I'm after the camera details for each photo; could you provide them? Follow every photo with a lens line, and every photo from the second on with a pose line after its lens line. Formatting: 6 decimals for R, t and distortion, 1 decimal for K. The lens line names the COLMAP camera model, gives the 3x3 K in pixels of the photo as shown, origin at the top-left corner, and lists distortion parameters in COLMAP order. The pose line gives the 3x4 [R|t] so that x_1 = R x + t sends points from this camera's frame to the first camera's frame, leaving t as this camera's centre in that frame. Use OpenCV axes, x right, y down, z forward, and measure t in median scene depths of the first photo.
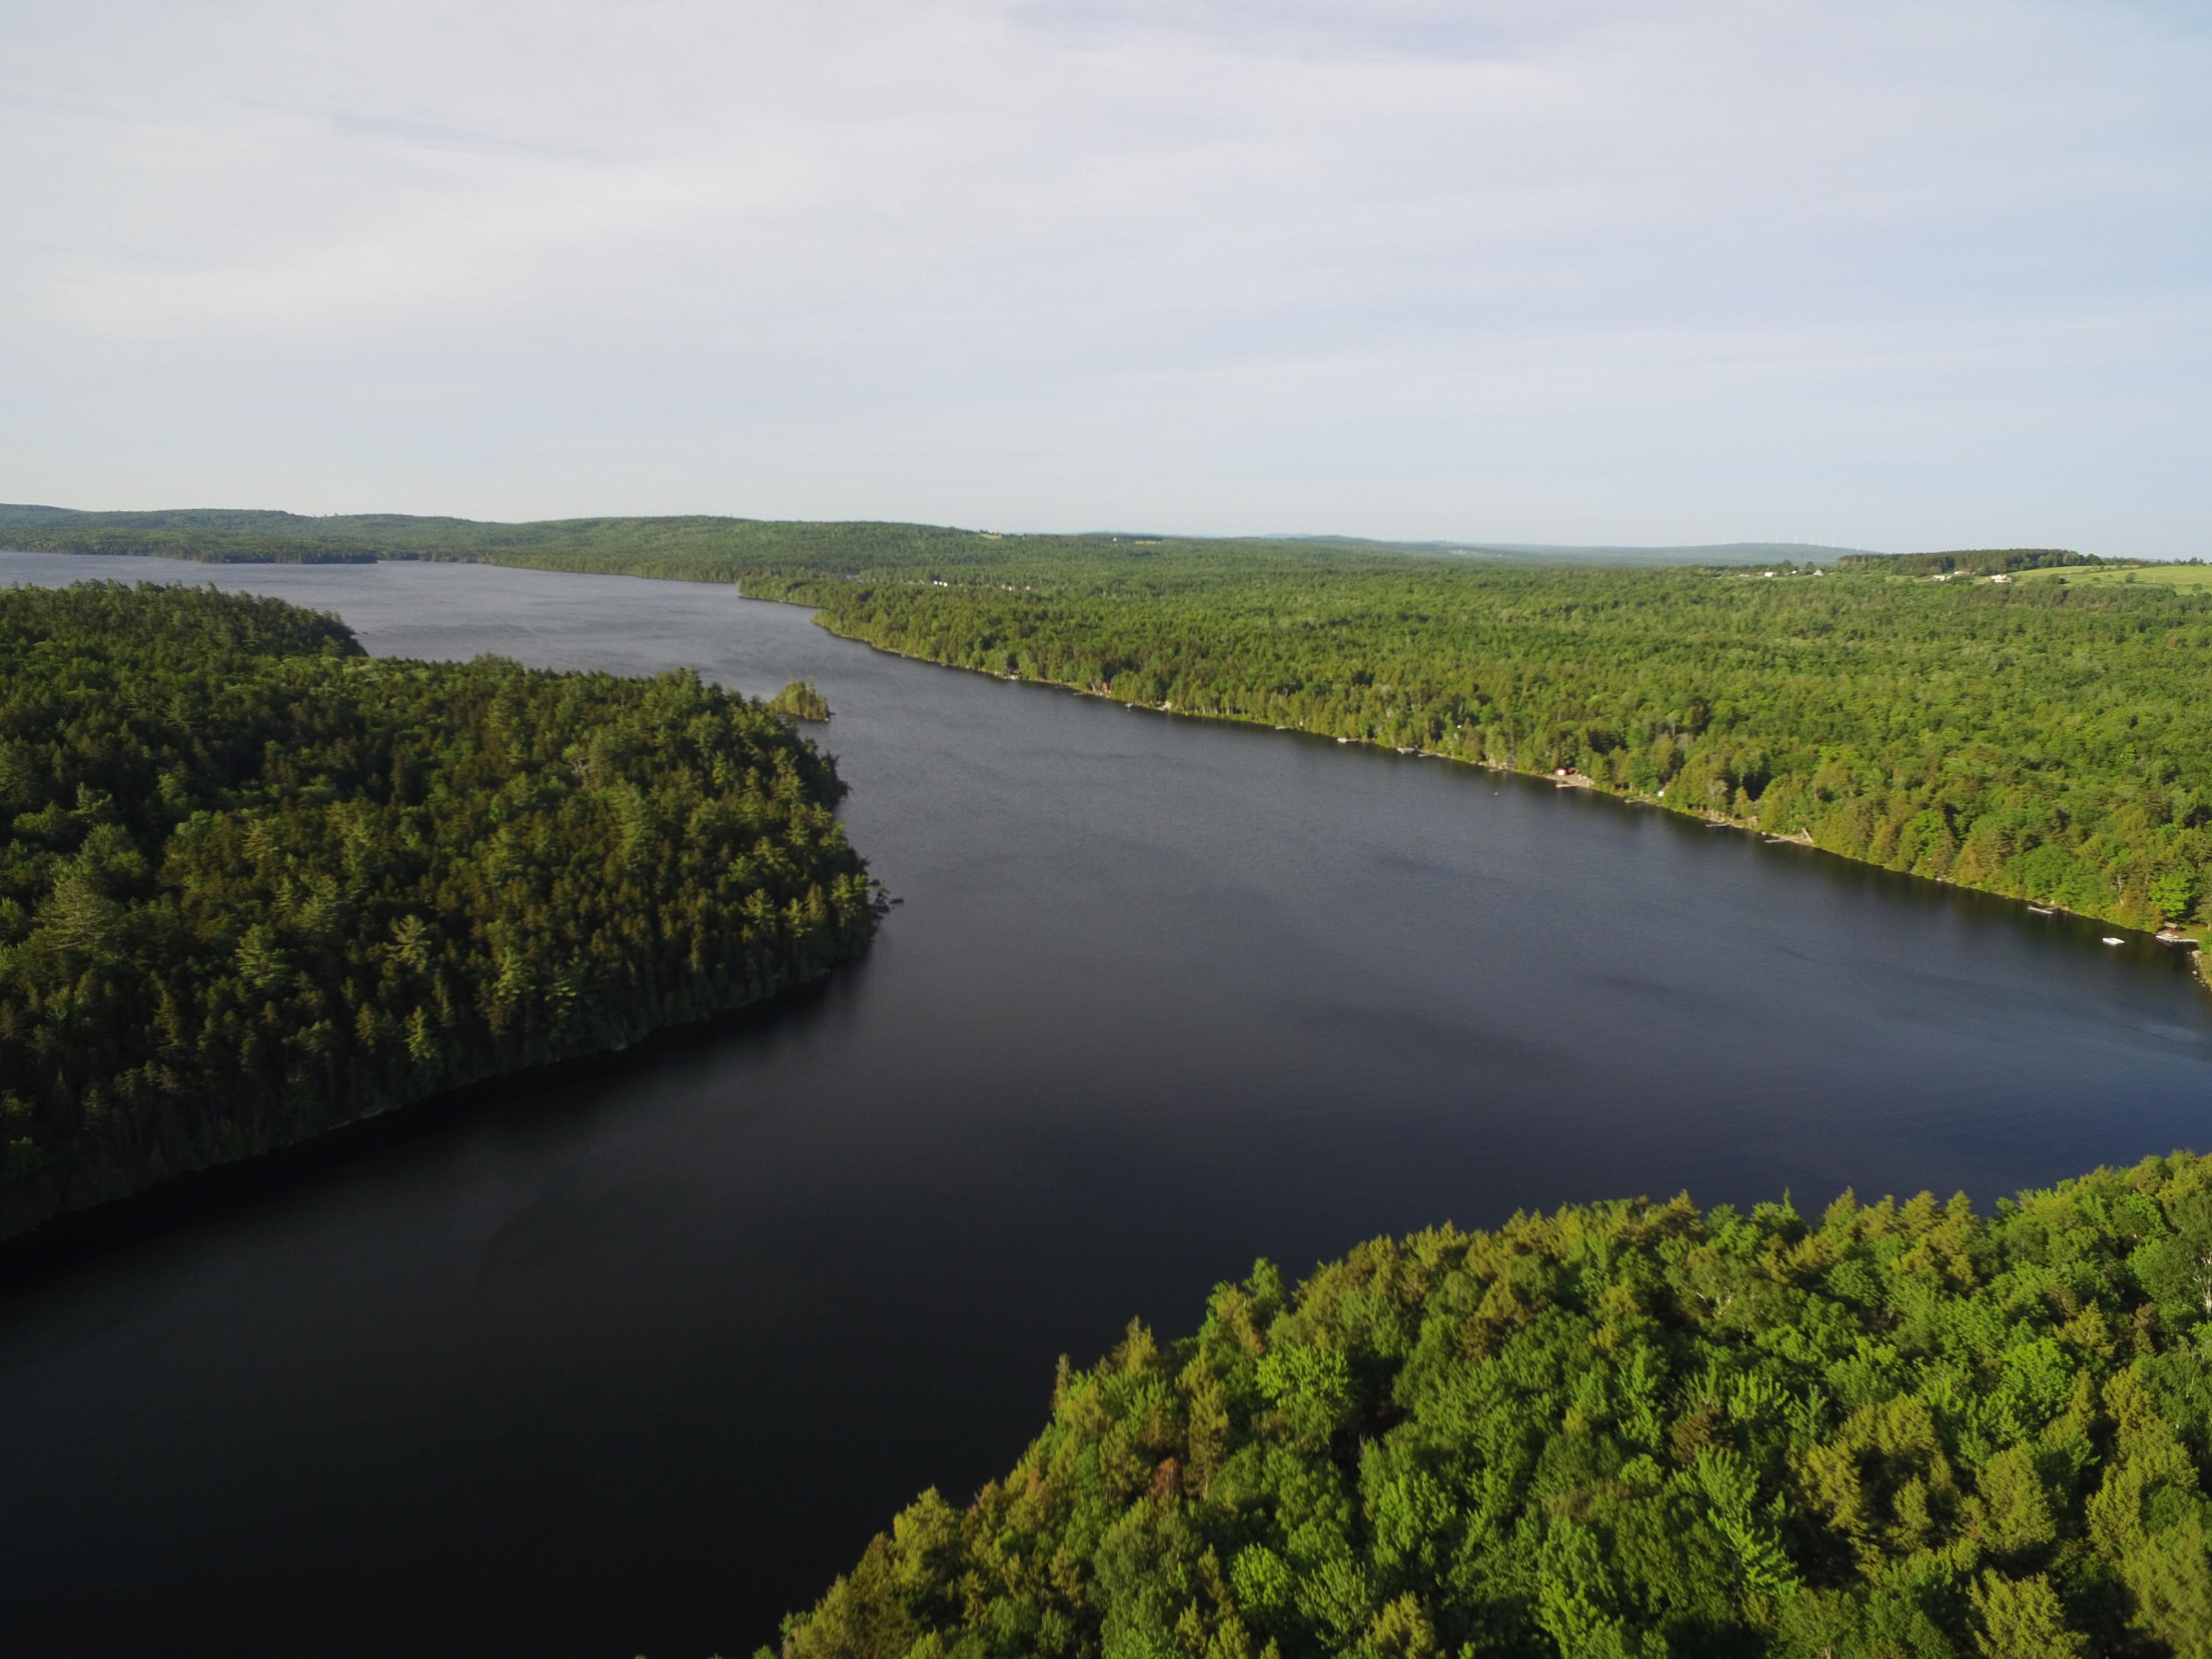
lens RADIAL K [[1285.0, 0, 1097.1], [0, 1285.0, 825.5], [0, 0, 1]] dist [-0.012945, 0.015402]
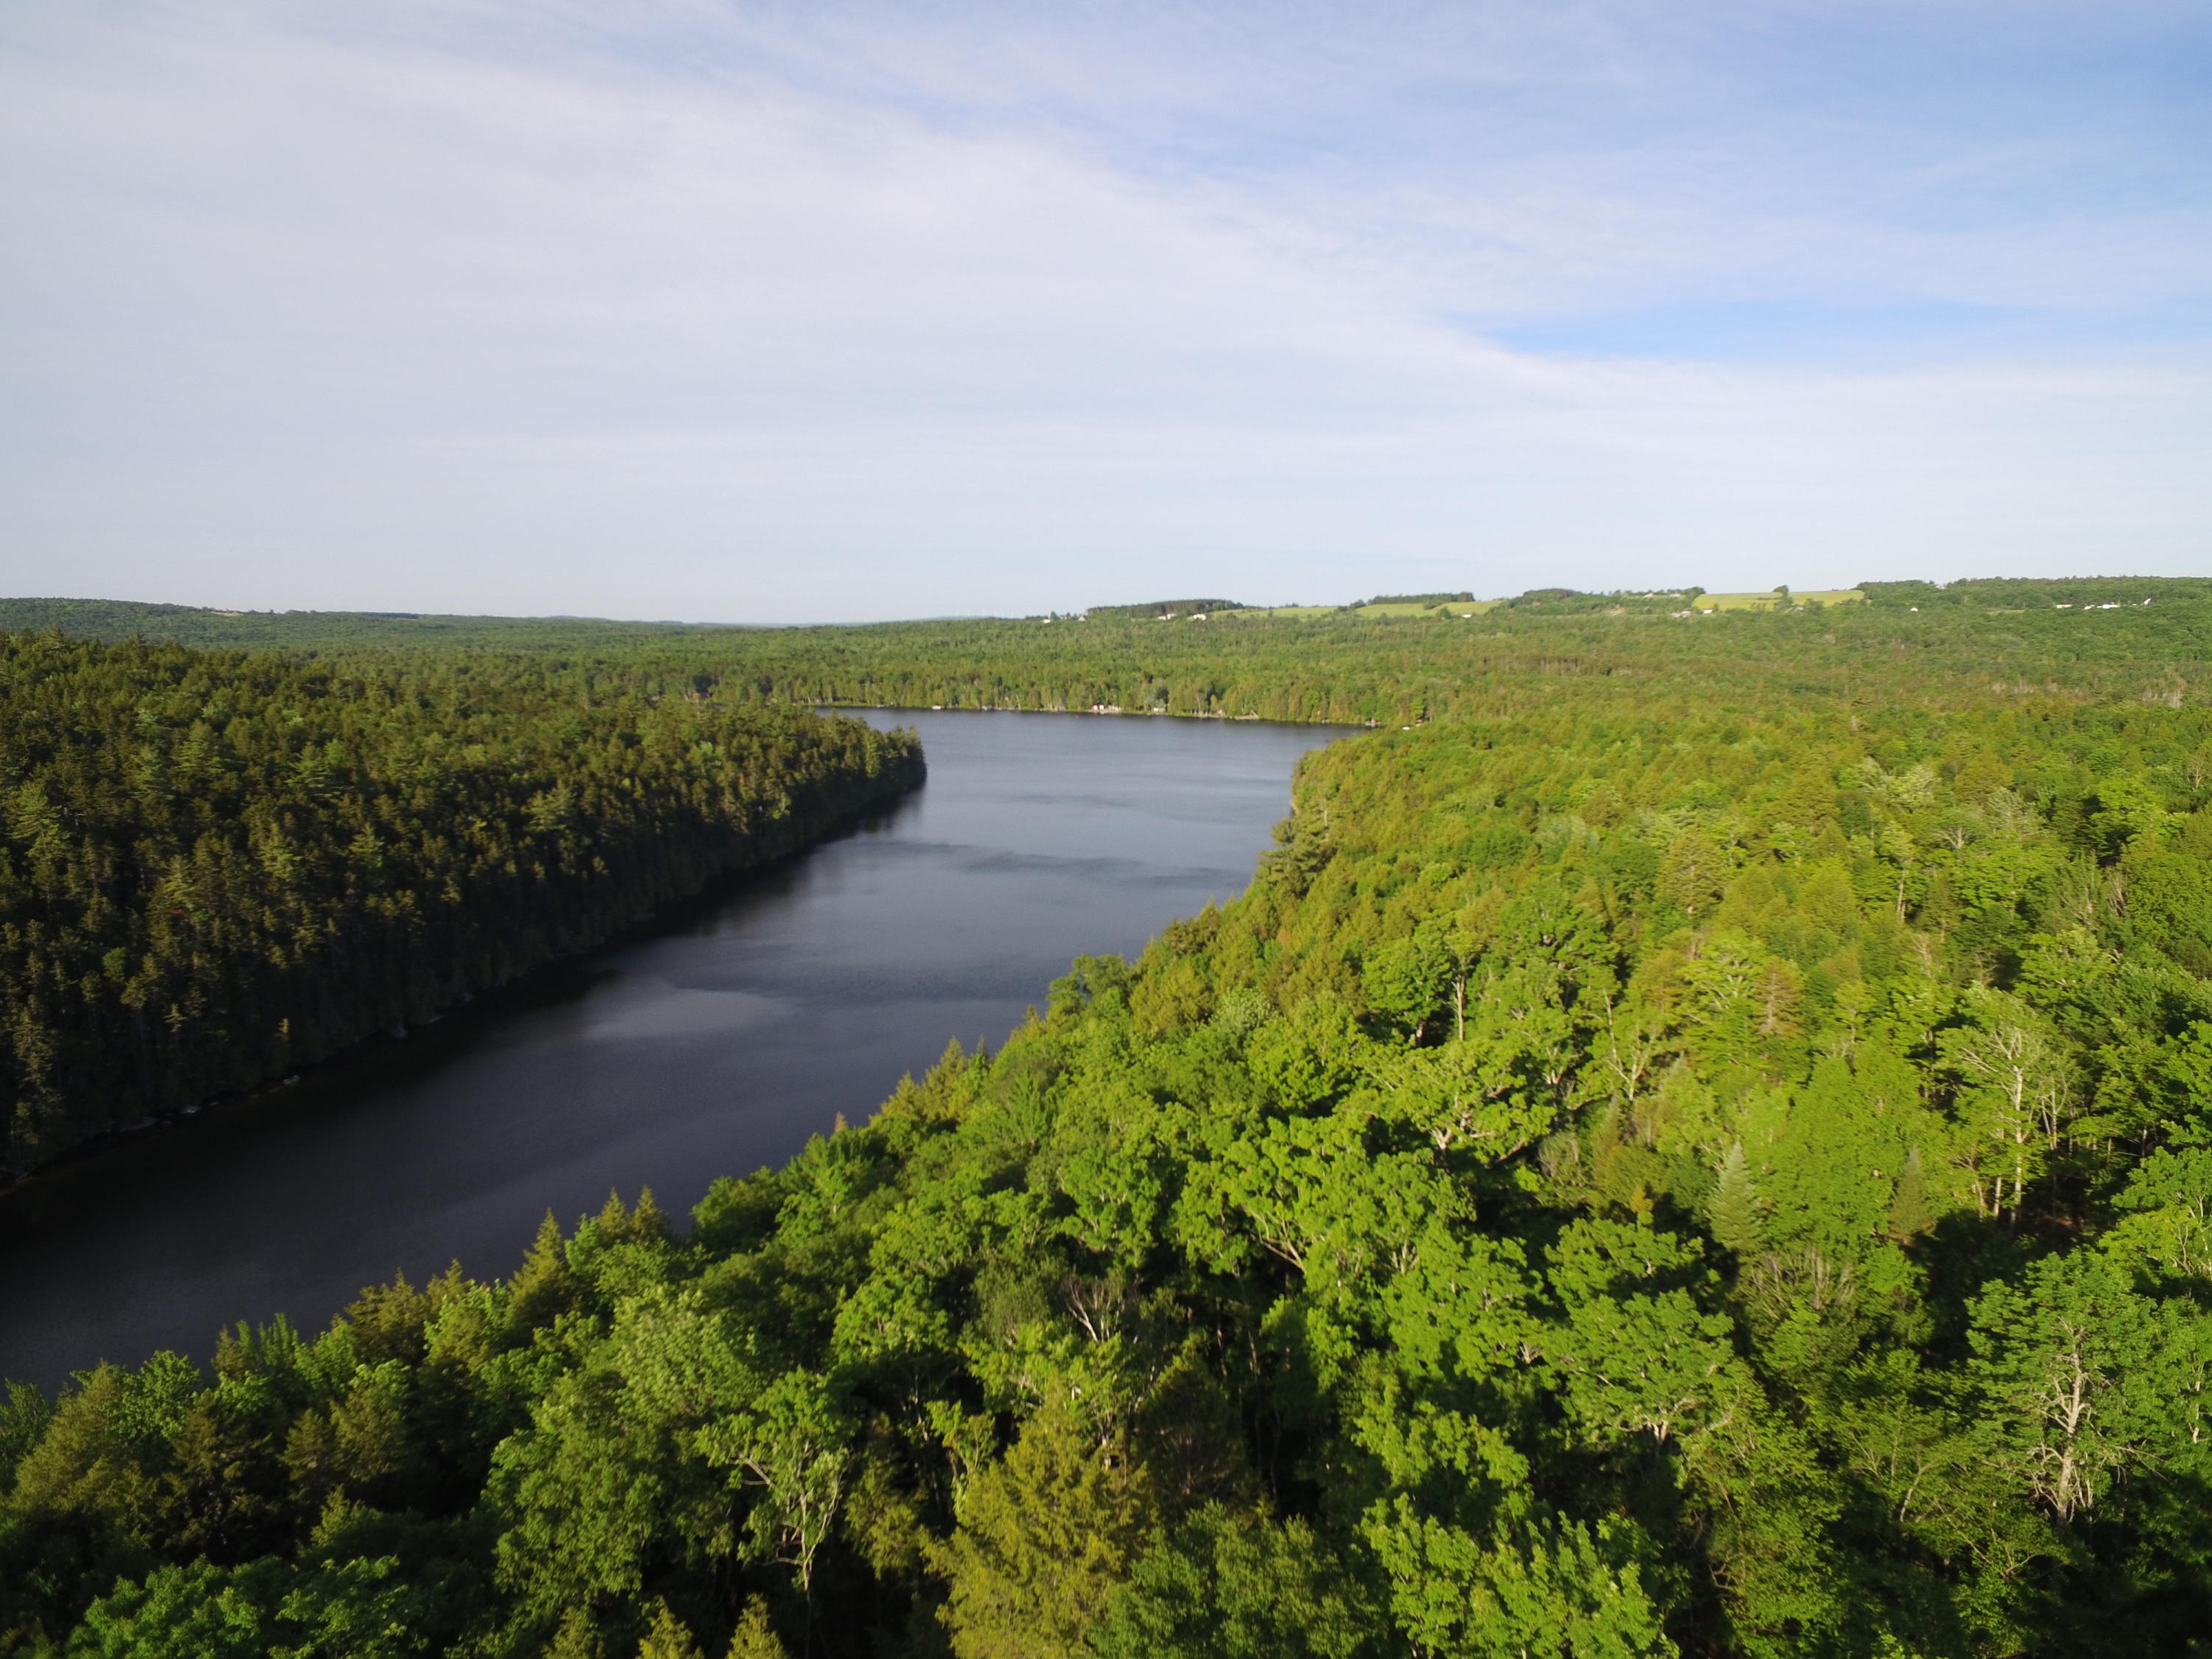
lens RADIAL K [[1285.0, 0, 1101.7], [0, 1285.0, 822.9], [0, 0, 1]] dist [-0.012945, 0.015402]
pose [[0.829640, -0.105860, 0.548171, -0.506822], [0.140931, 0.989772, -0.022155, 0.132779], [-0.540219, 0.095635, 0.836073, -0.322485]]
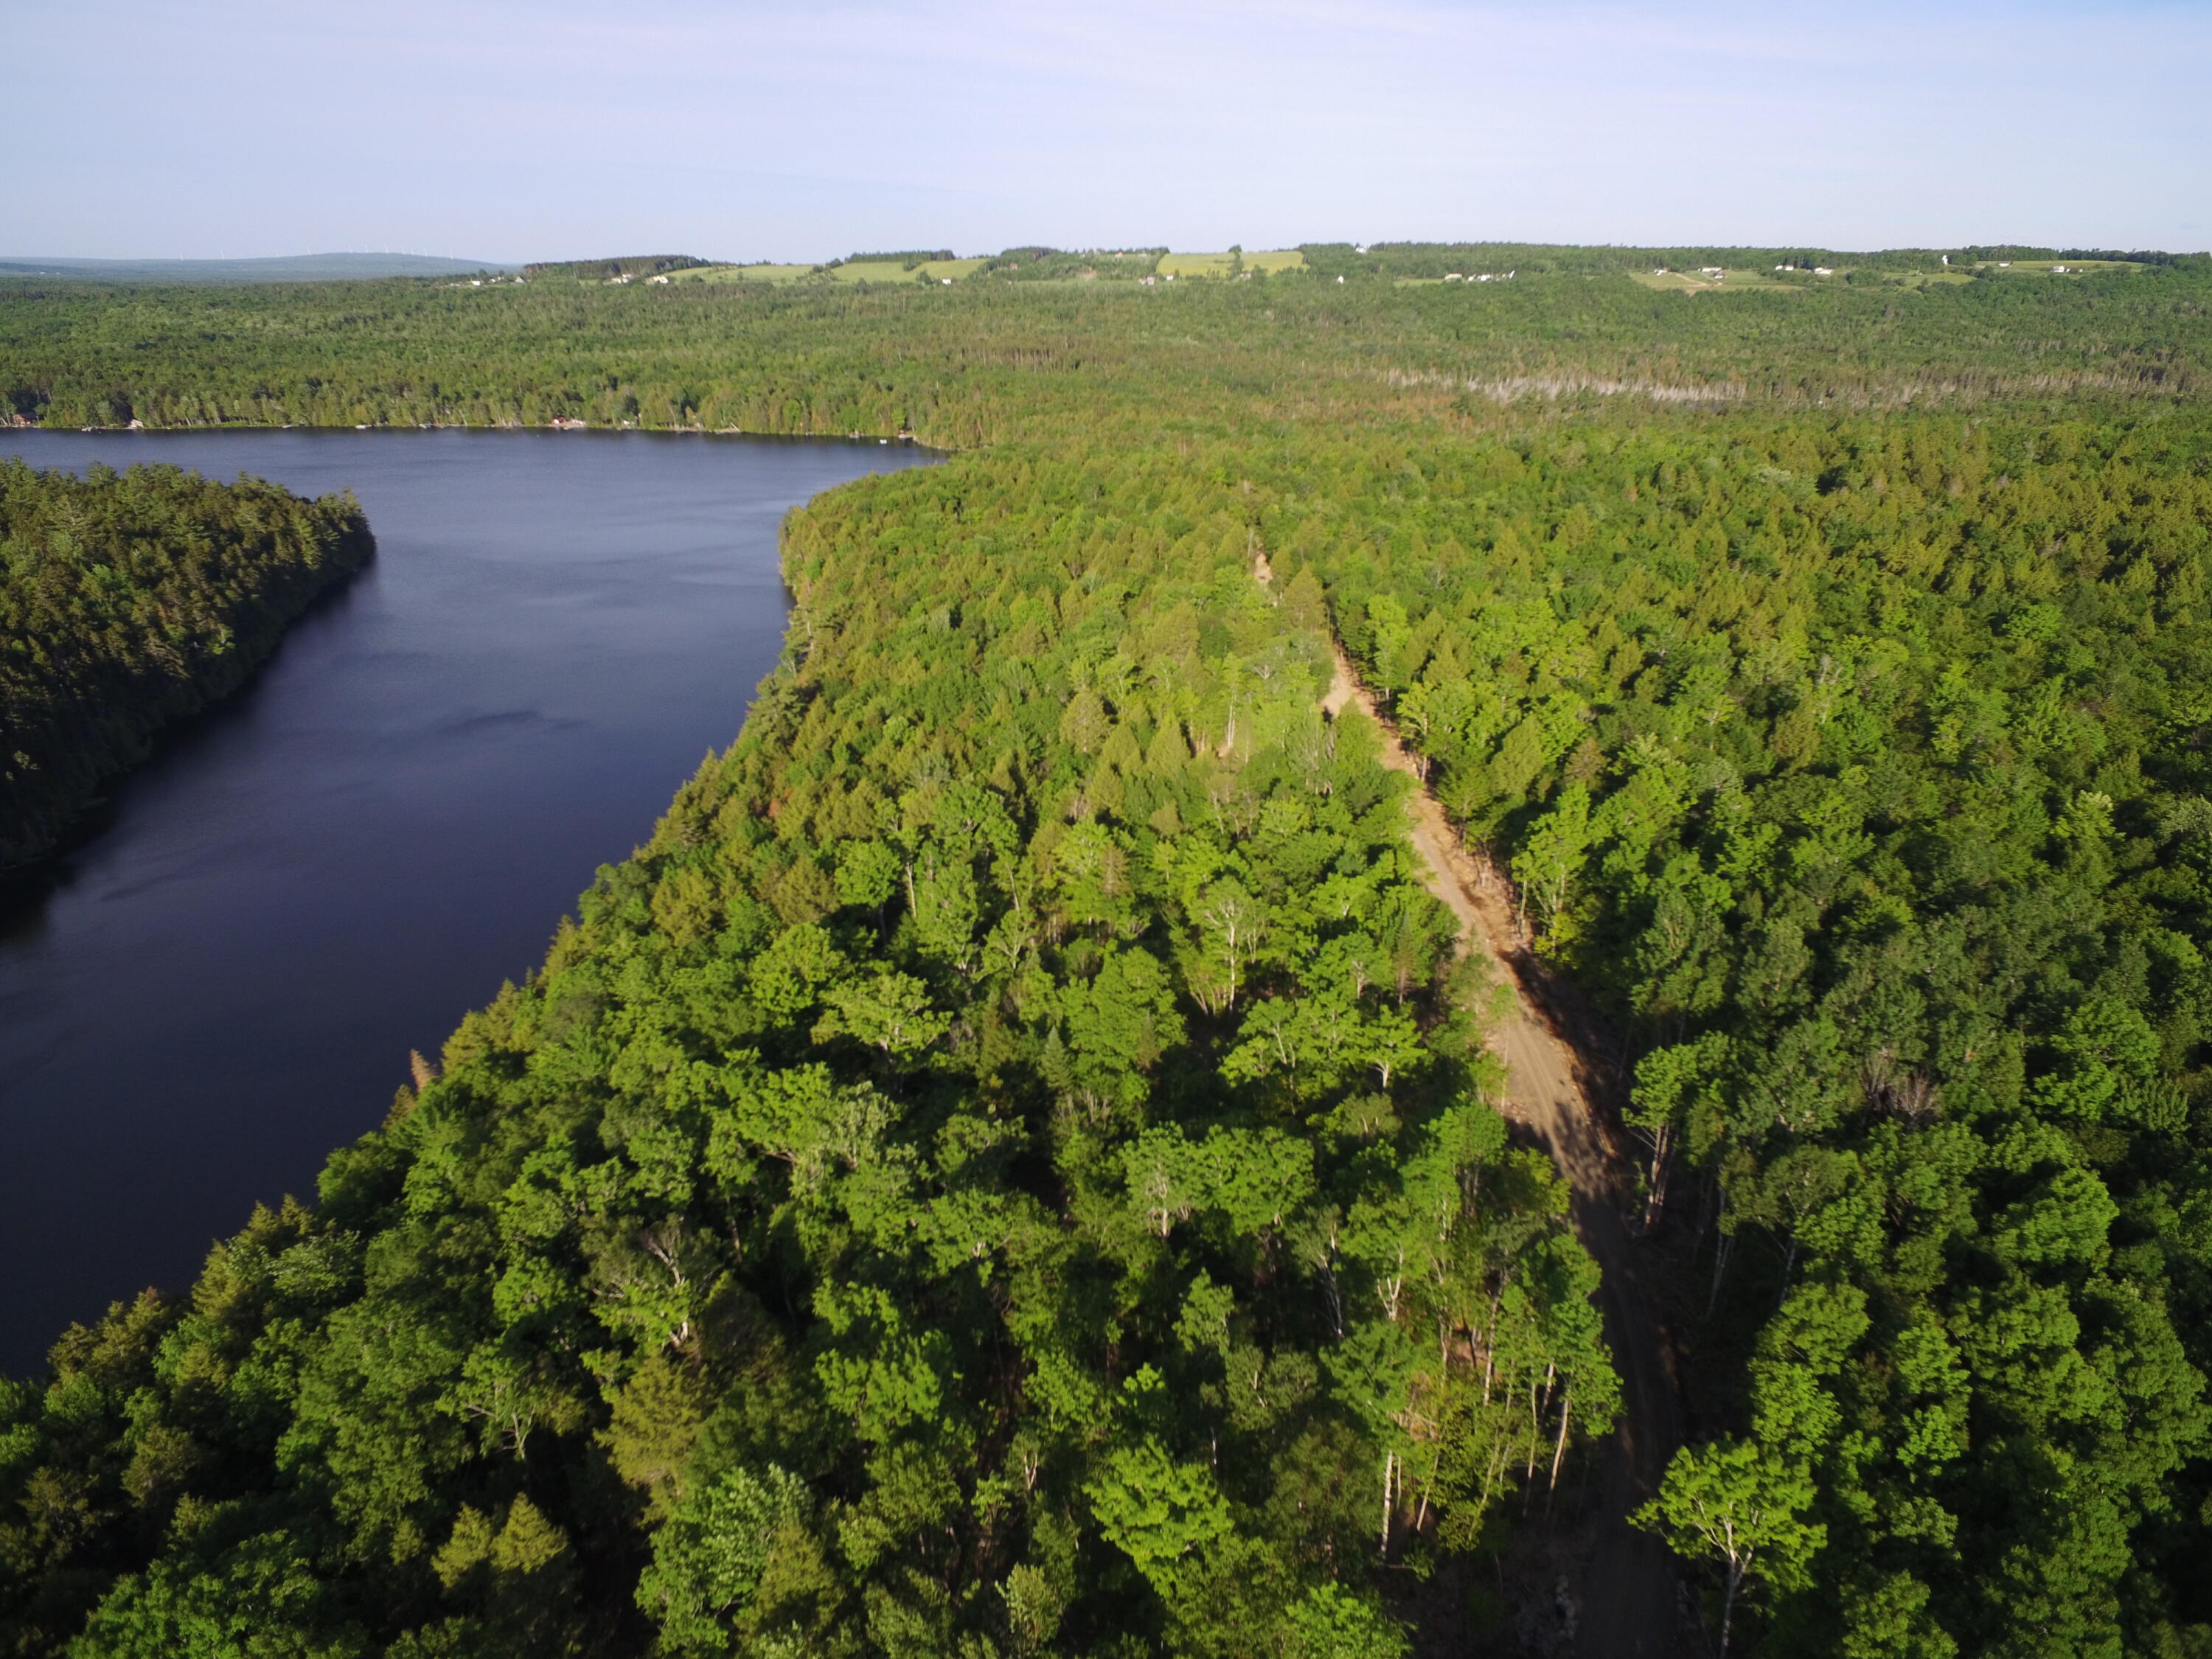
lens RADIAL K [[1285.0, 0, 1105.8], [0, 1285.0, 822.2], [0, 0, 1]] dist [-0.012945, 0.015402]
pose [[0.561218, -0.348709, 0.750624, -0.530413], [0.191192, 0.937006, 0.292346, 0.077173], [-0.805283, -0.020556, 0.592535, -0.379546]]
